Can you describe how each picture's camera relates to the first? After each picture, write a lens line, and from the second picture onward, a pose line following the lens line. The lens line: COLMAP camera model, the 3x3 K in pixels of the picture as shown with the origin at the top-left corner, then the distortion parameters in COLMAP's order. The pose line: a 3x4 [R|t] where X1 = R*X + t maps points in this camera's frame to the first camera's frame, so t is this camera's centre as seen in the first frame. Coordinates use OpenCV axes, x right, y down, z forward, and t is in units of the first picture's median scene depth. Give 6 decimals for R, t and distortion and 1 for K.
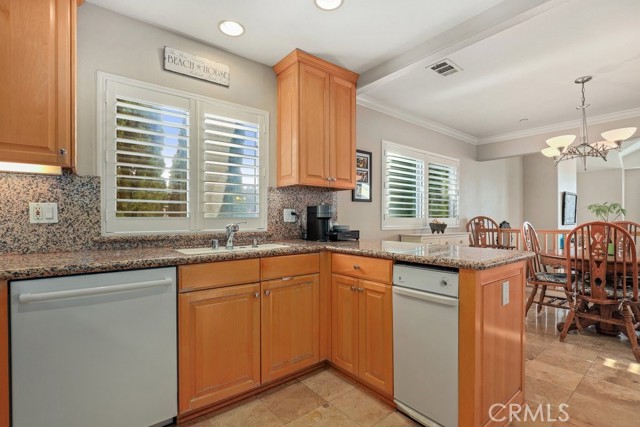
lens RADIAL K [[296.7, 0, 339.5], [0, 296.7, 218.1], [0, 0, 1]] dist [-0.012699, 0.001610]
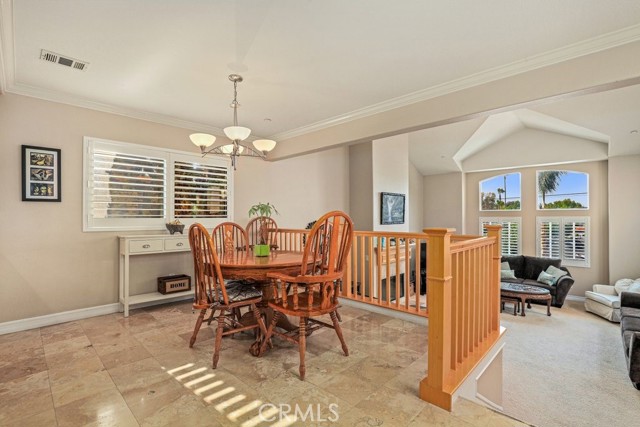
lens RADIAL K [[296.7, 0, 324.4], [0, 296.7, 215.3], [0, 0, 1]] dist [-0.012699, 0.001610]
pose [[0.993611, -0.001169, 0.112849, 0.832992], [0.002201, 0.999957, -0.009023, -0.002048], [-0.112833, 0.009214, 0.993571, -0.016249]]
